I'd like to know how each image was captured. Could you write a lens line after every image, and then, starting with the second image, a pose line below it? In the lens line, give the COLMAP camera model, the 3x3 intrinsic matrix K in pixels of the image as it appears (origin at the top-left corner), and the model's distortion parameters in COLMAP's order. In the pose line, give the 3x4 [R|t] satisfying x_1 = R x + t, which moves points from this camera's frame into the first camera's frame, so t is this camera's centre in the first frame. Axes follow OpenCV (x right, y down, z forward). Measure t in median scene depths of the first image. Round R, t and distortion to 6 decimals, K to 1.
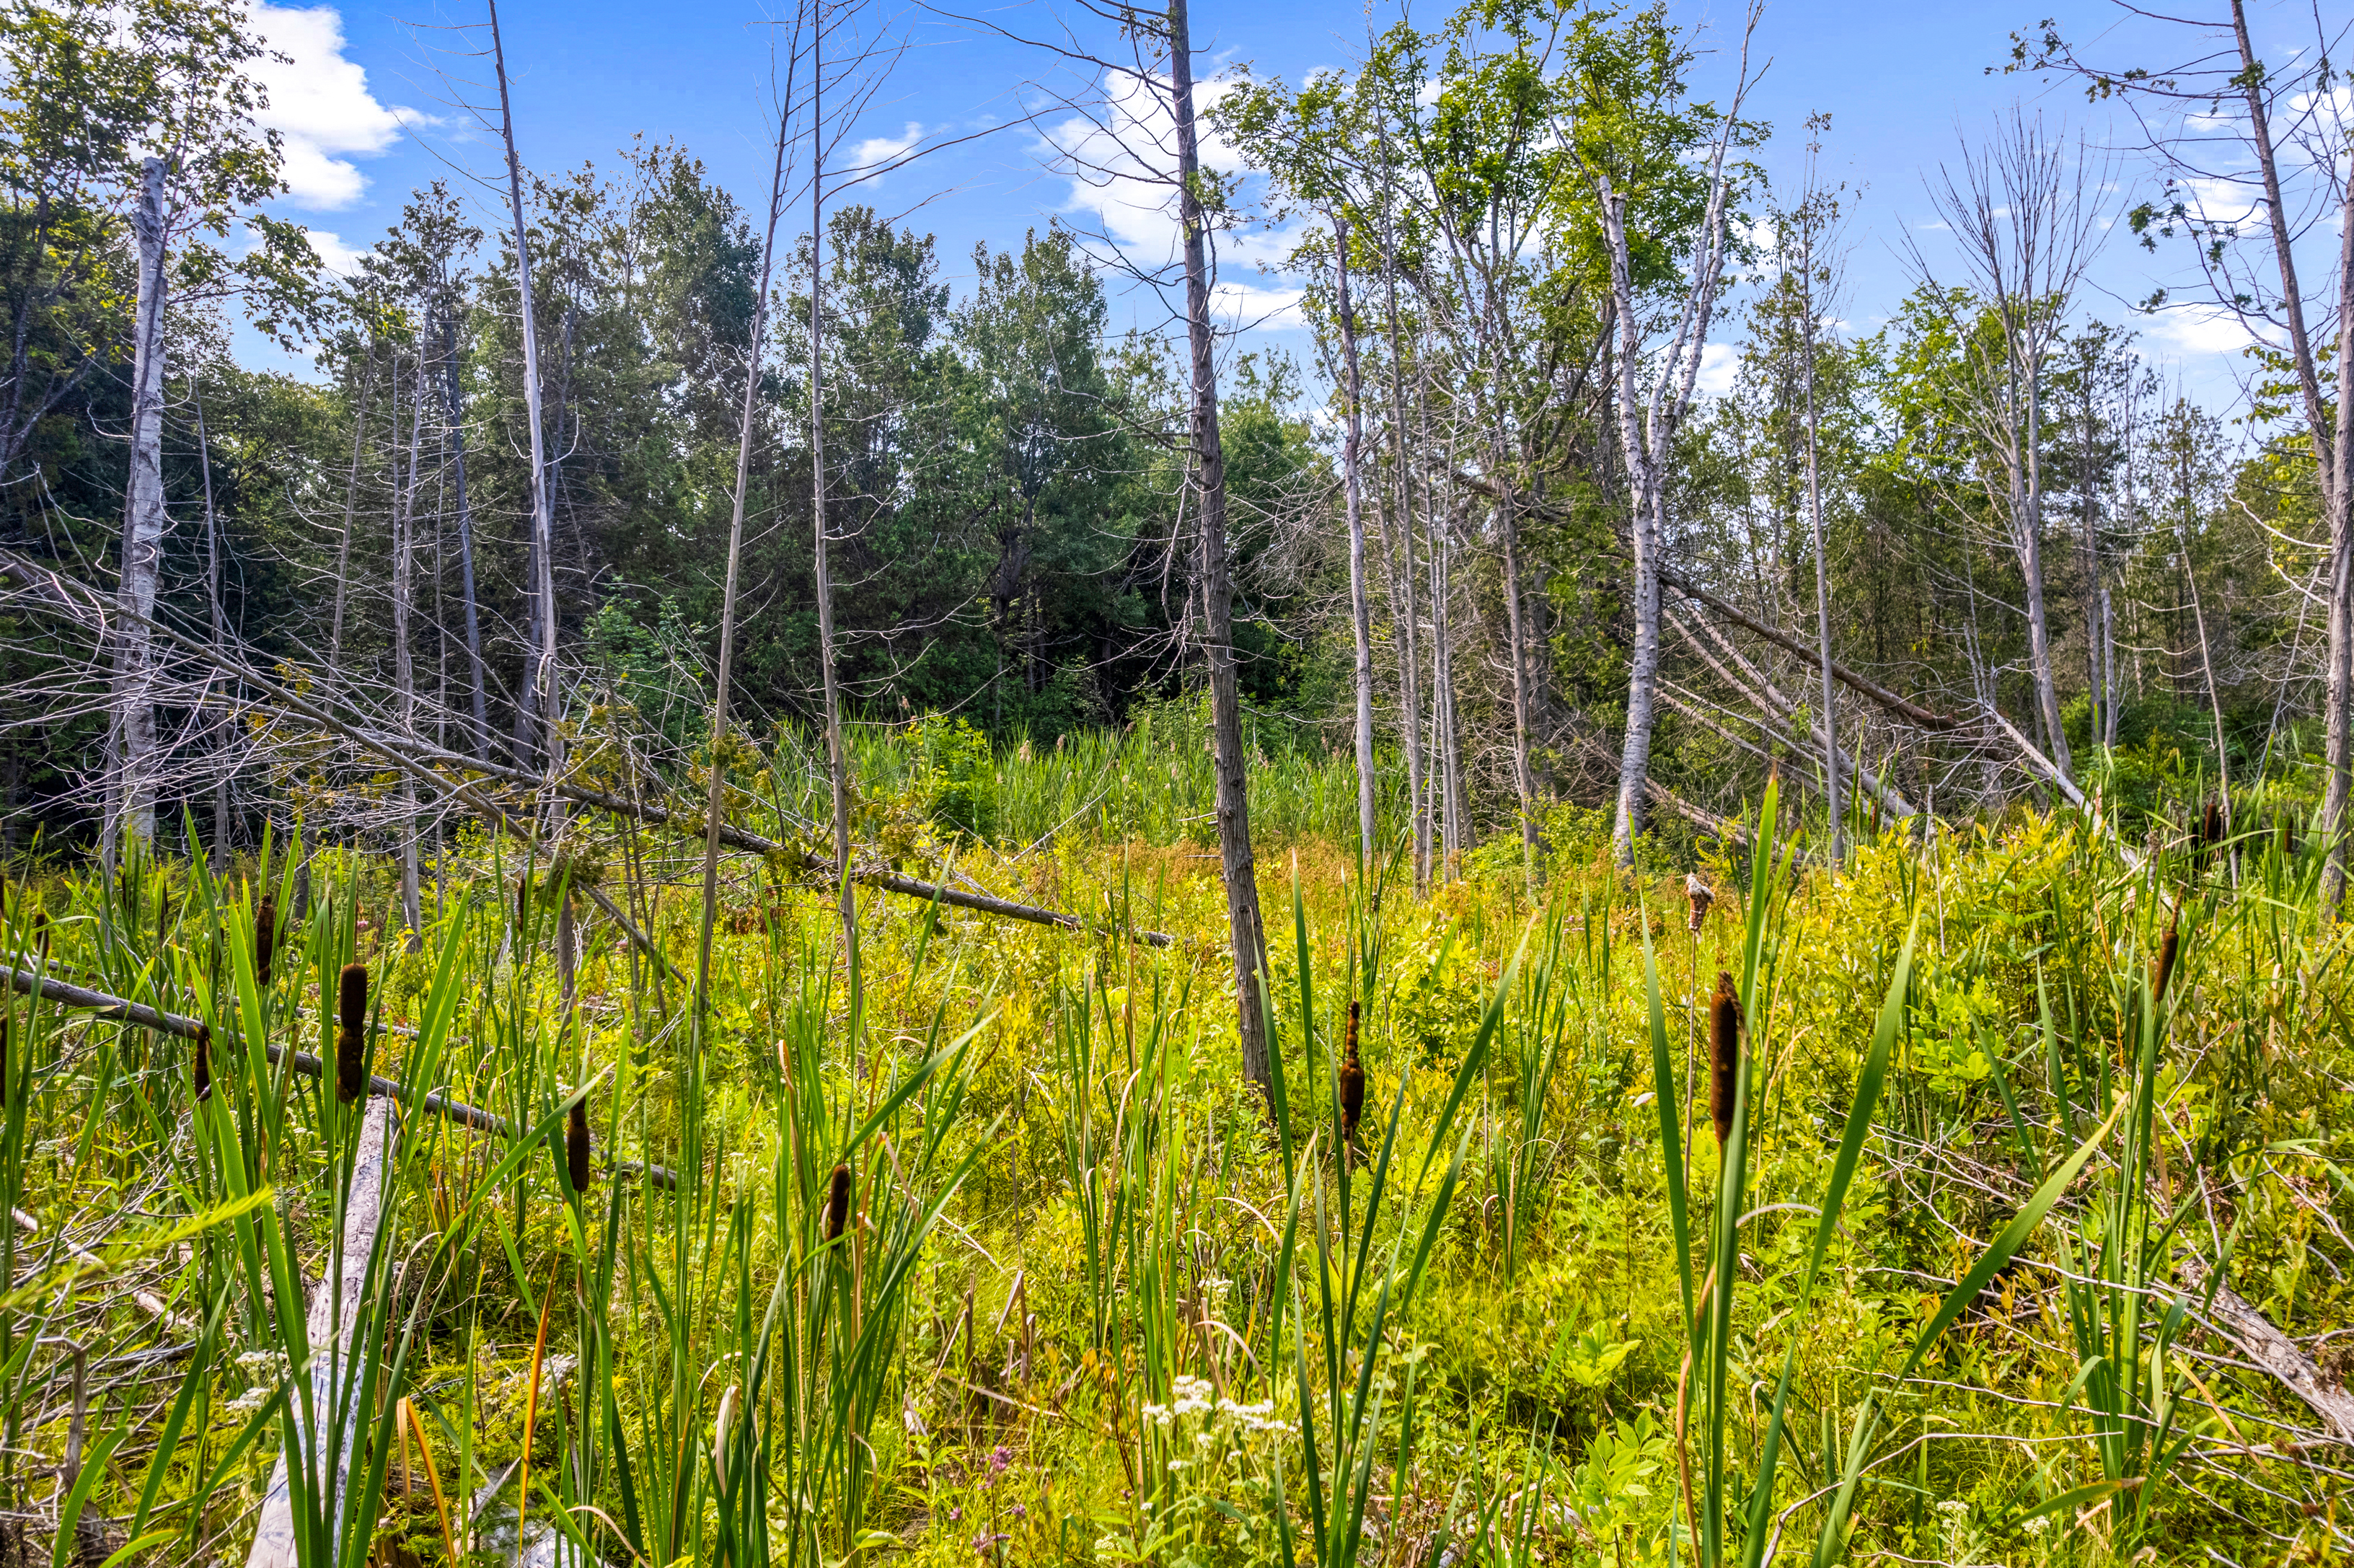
lens RADIAL K [[1550.3, 0, 1177.0], [0, 1550.3, 784.0], [0, 0, 1]] dist [-0.083455, 0.093276]
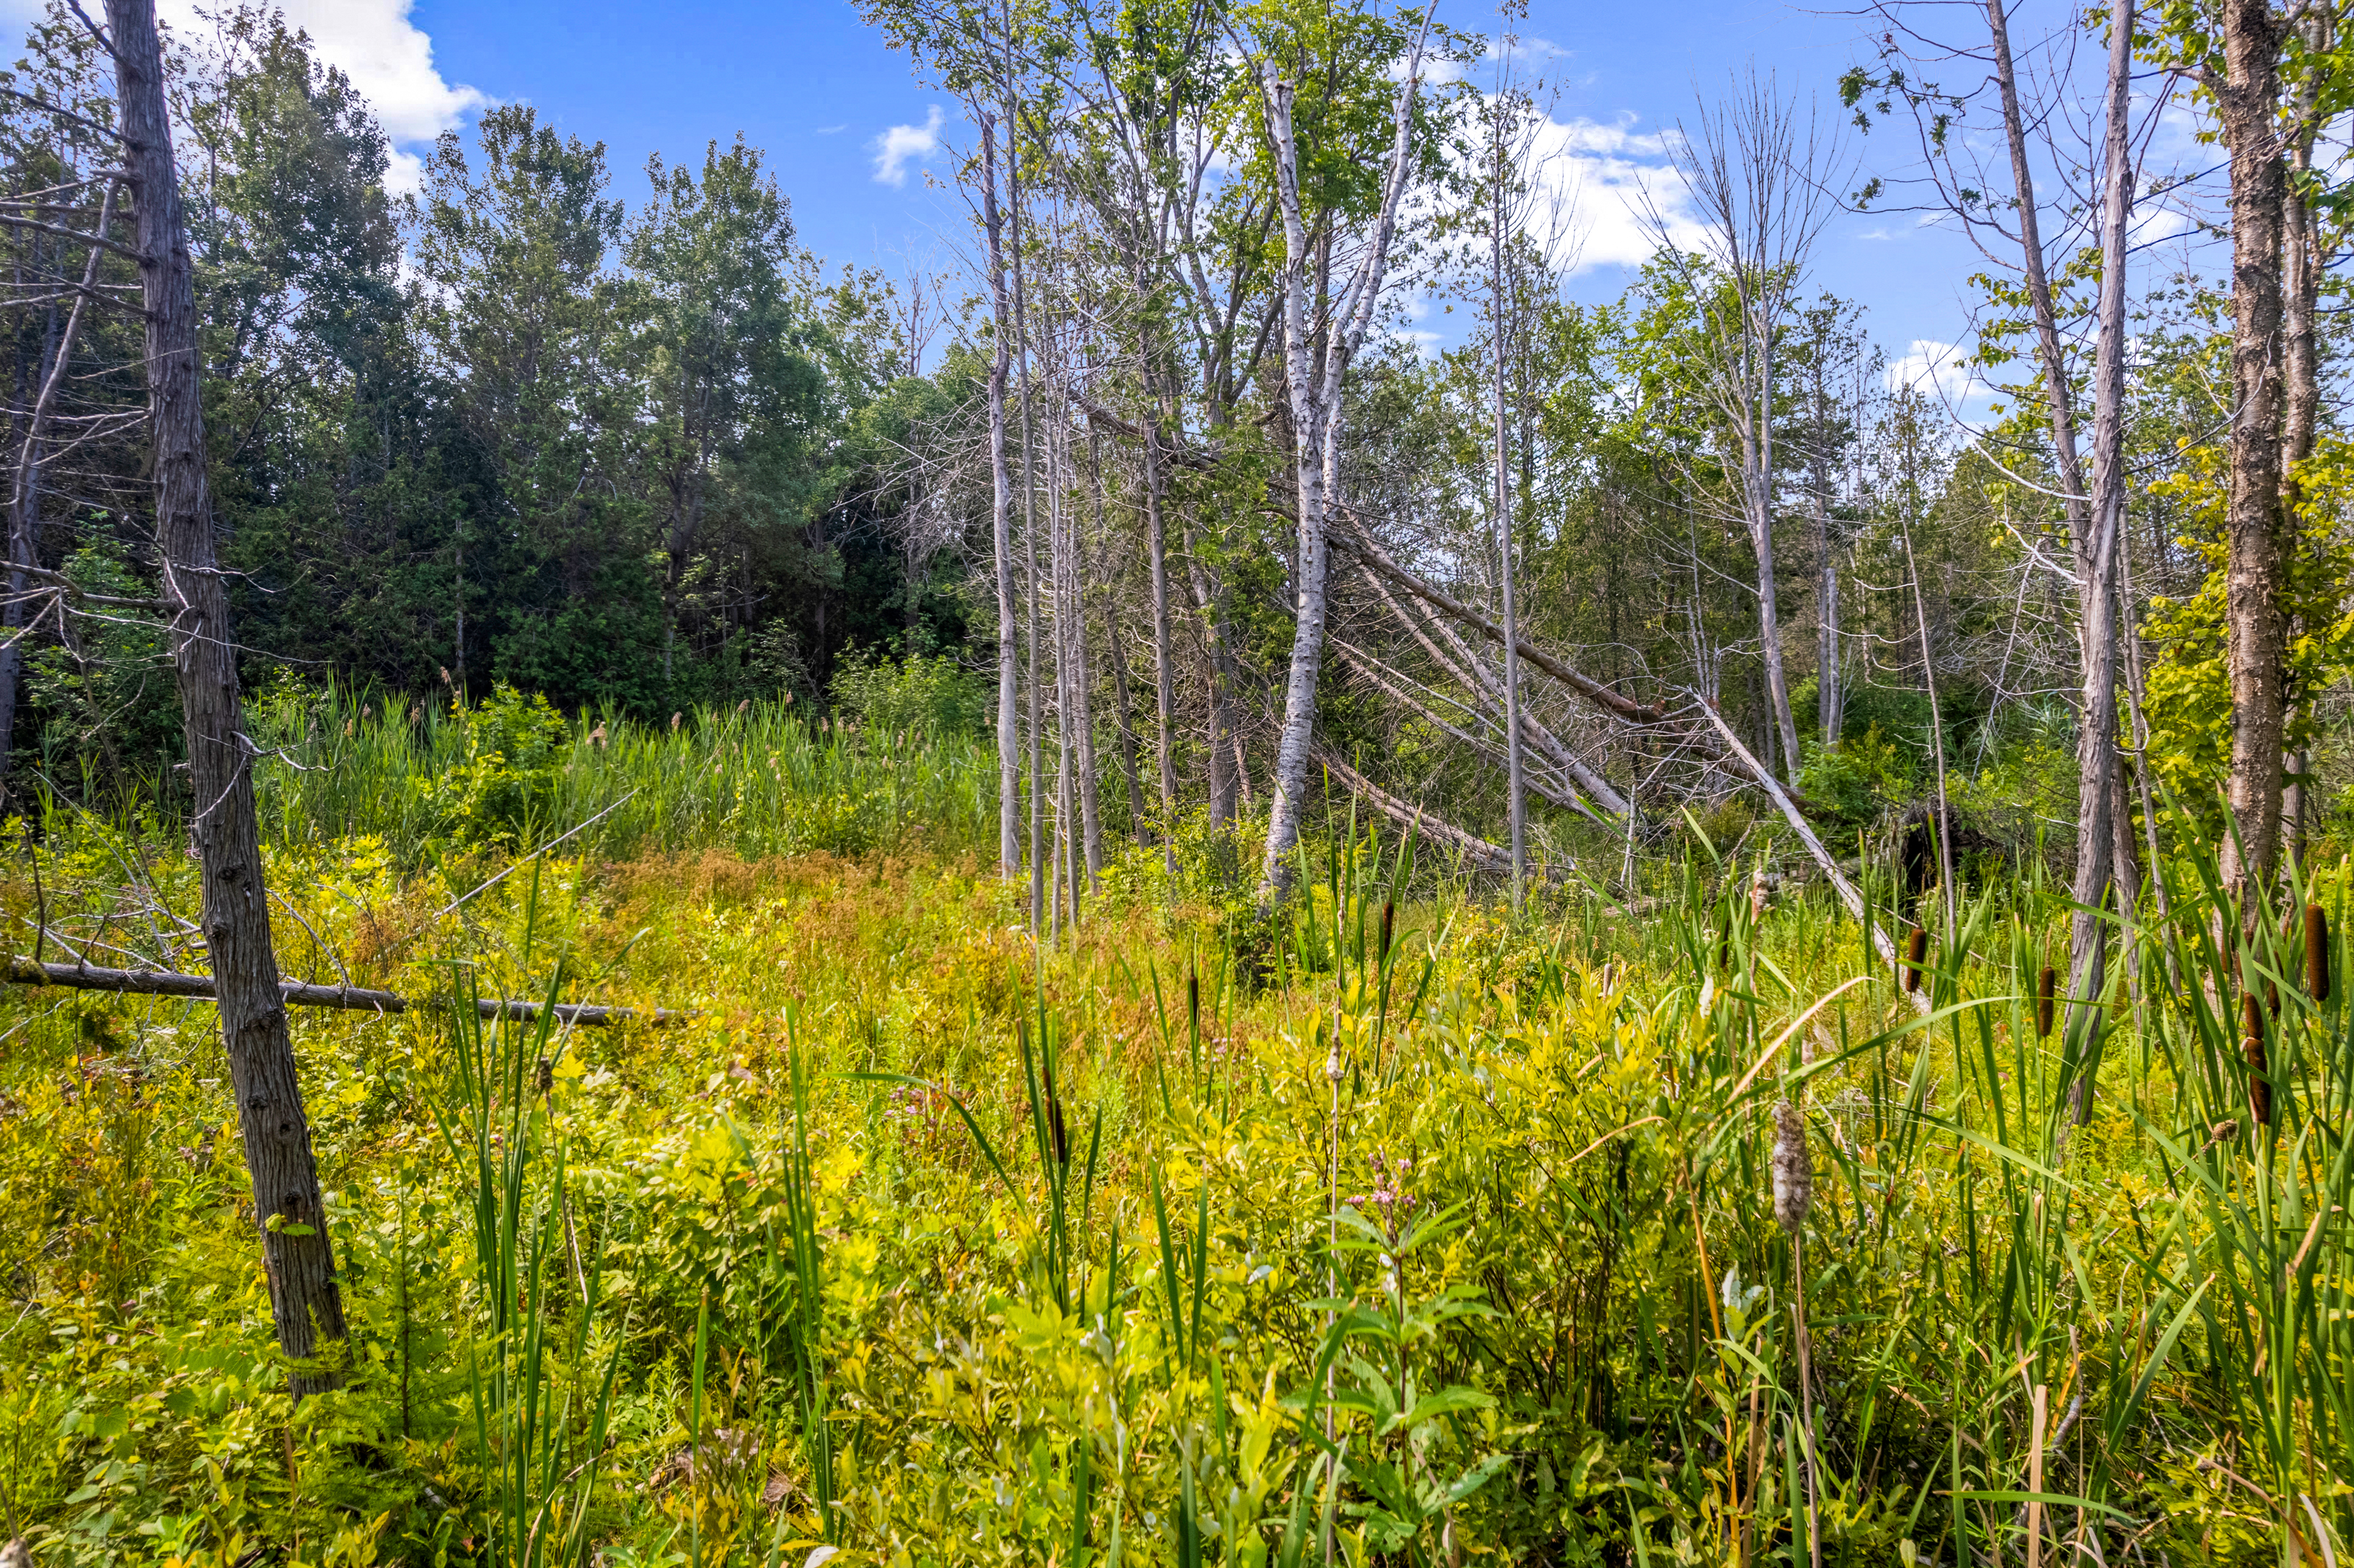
lens RADIAL K [[1550.3, 0, 1177.0], [0, 1550.3, 784.0], [0, 0, 1]] dist [-0.083455, 0.093276]
pose [[0.990364, 0.002447, 0.138470, 0.056118], [-0.005483, 0.999753, 0.021551, -0.008680], [-0.138383, -0.022102, 0.990132, 0.082136]]
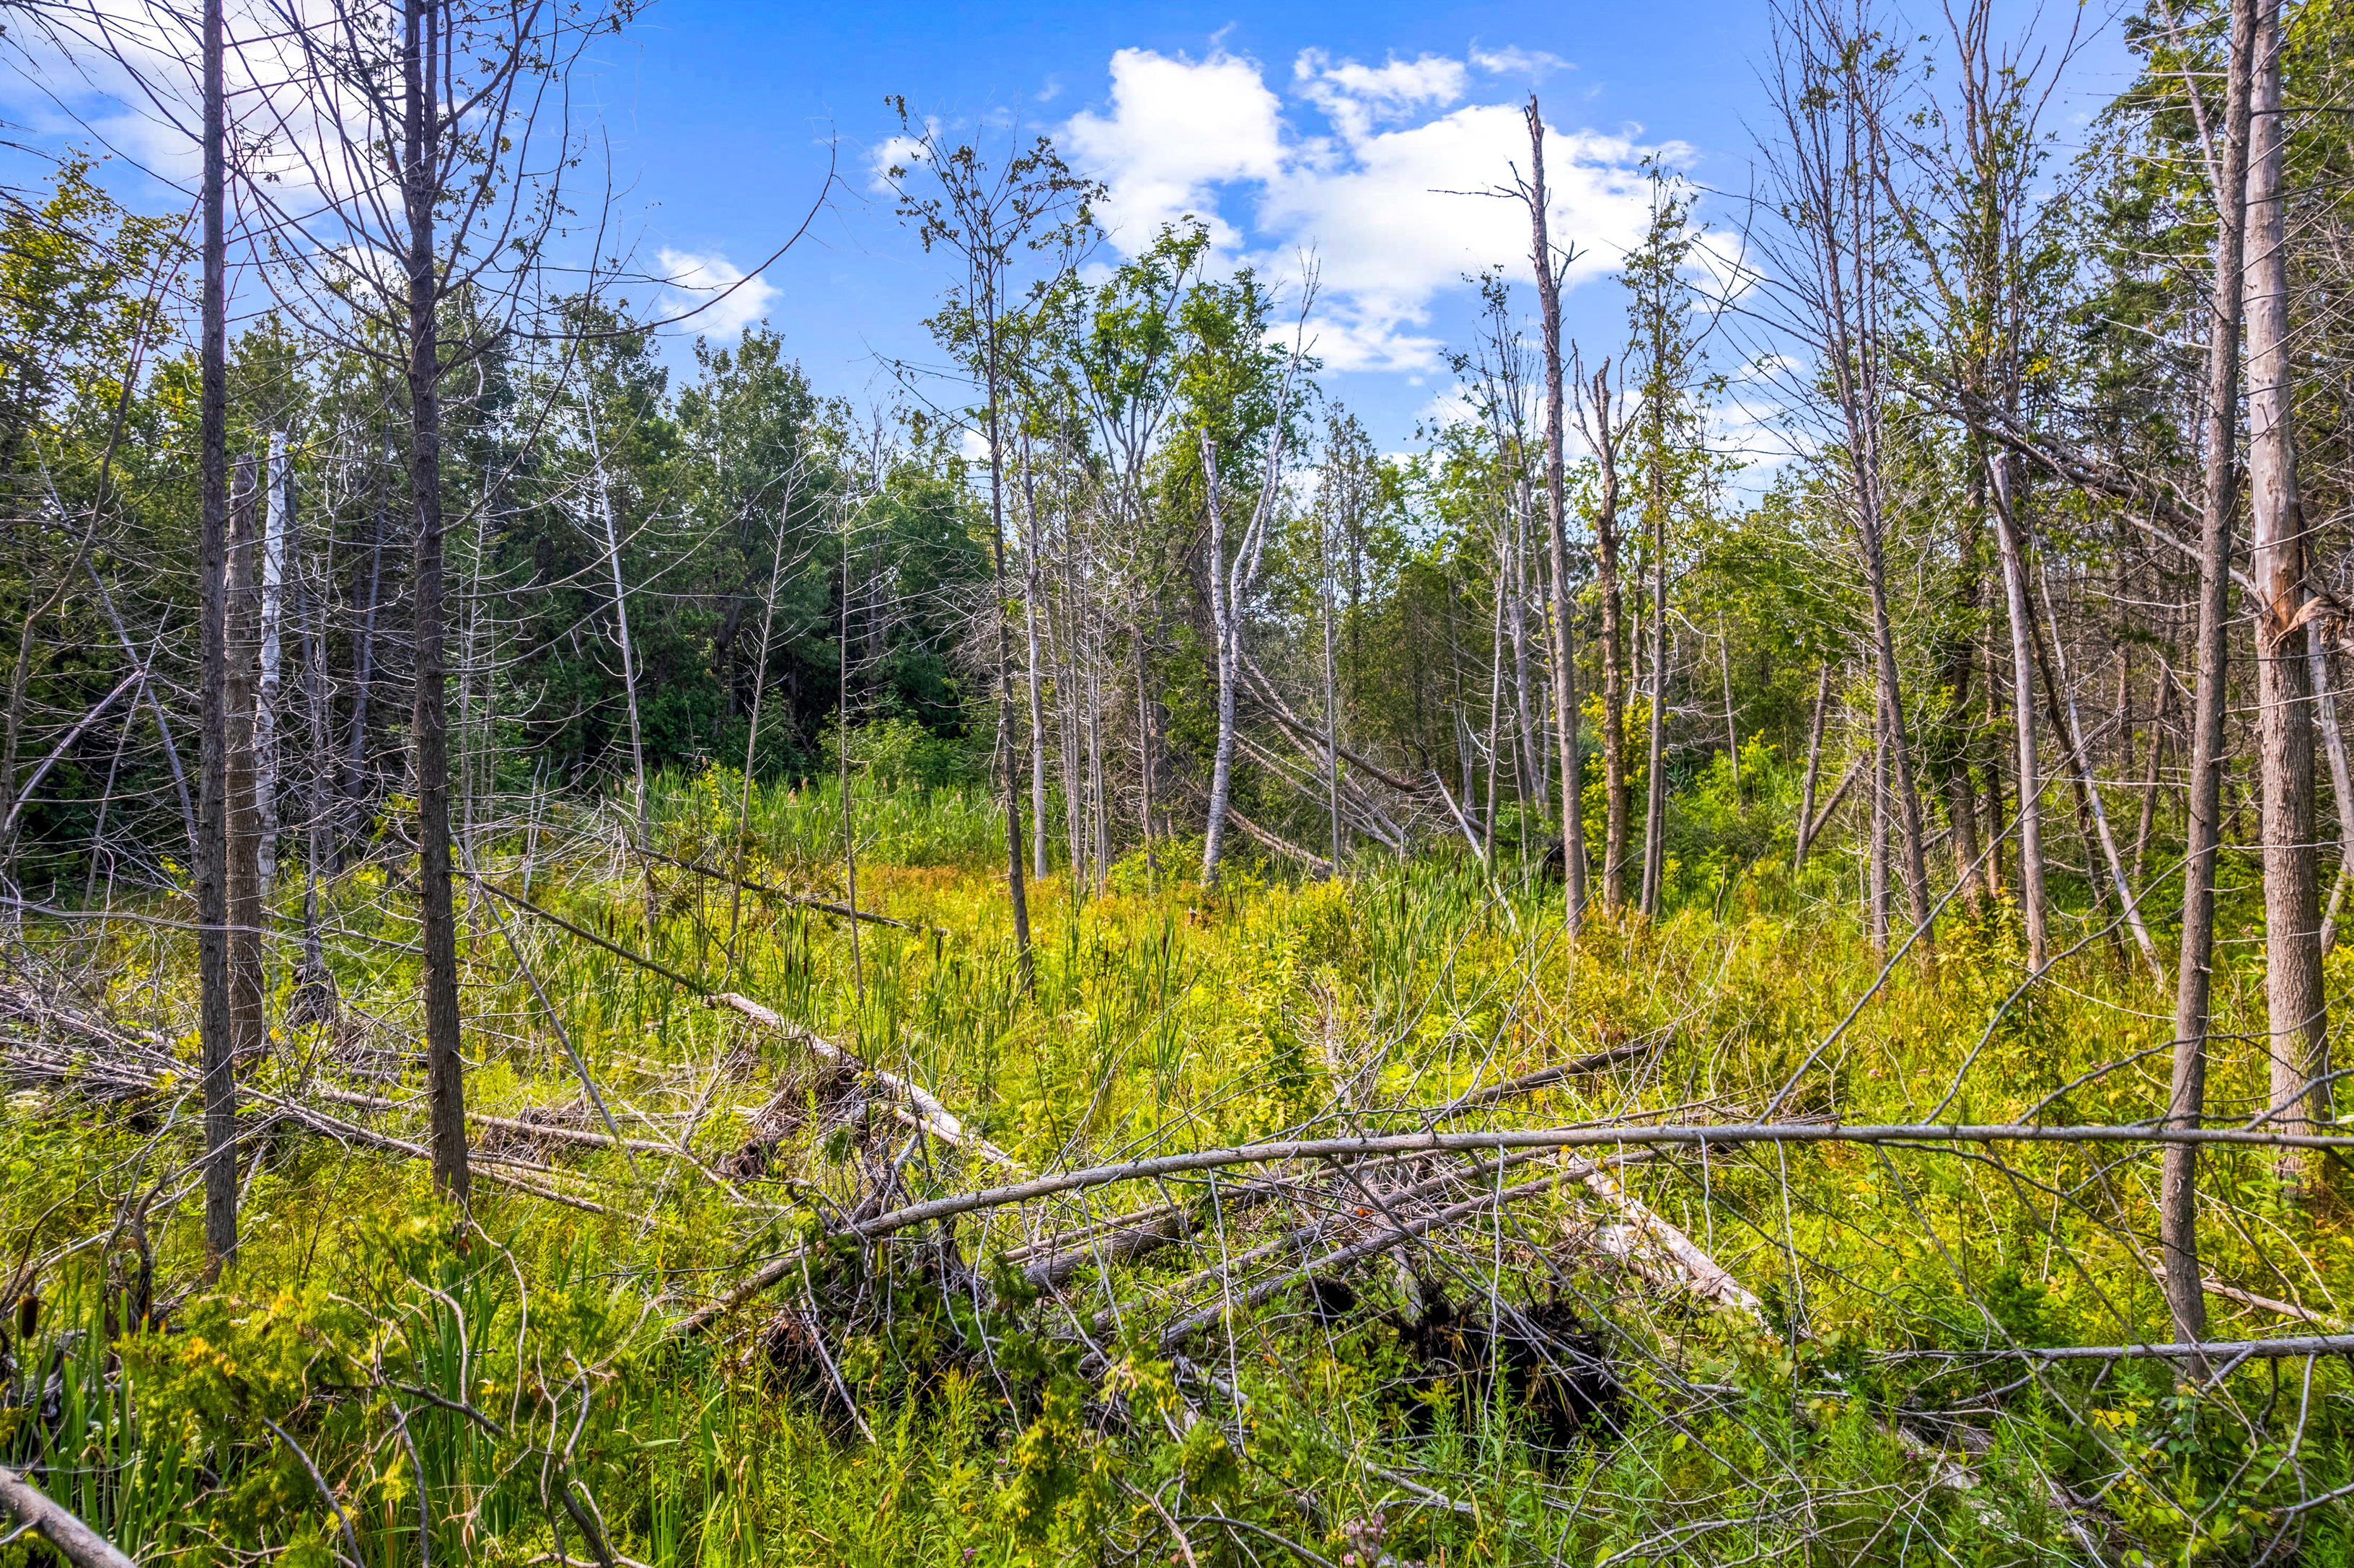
lens RADIAL K [[1551.3, 0, 1174.8], [0, 1551.3, 766.2], [0, 0, 1]] dist [-0.019814, 0.001928]
pose [[0.972636, 0.008378, 0.232185, -0.052632], [-0.007159, 0.999956, -0.006095, -0.024868], [-0.232226, 0.004266, 0.972653, -0.248110]]
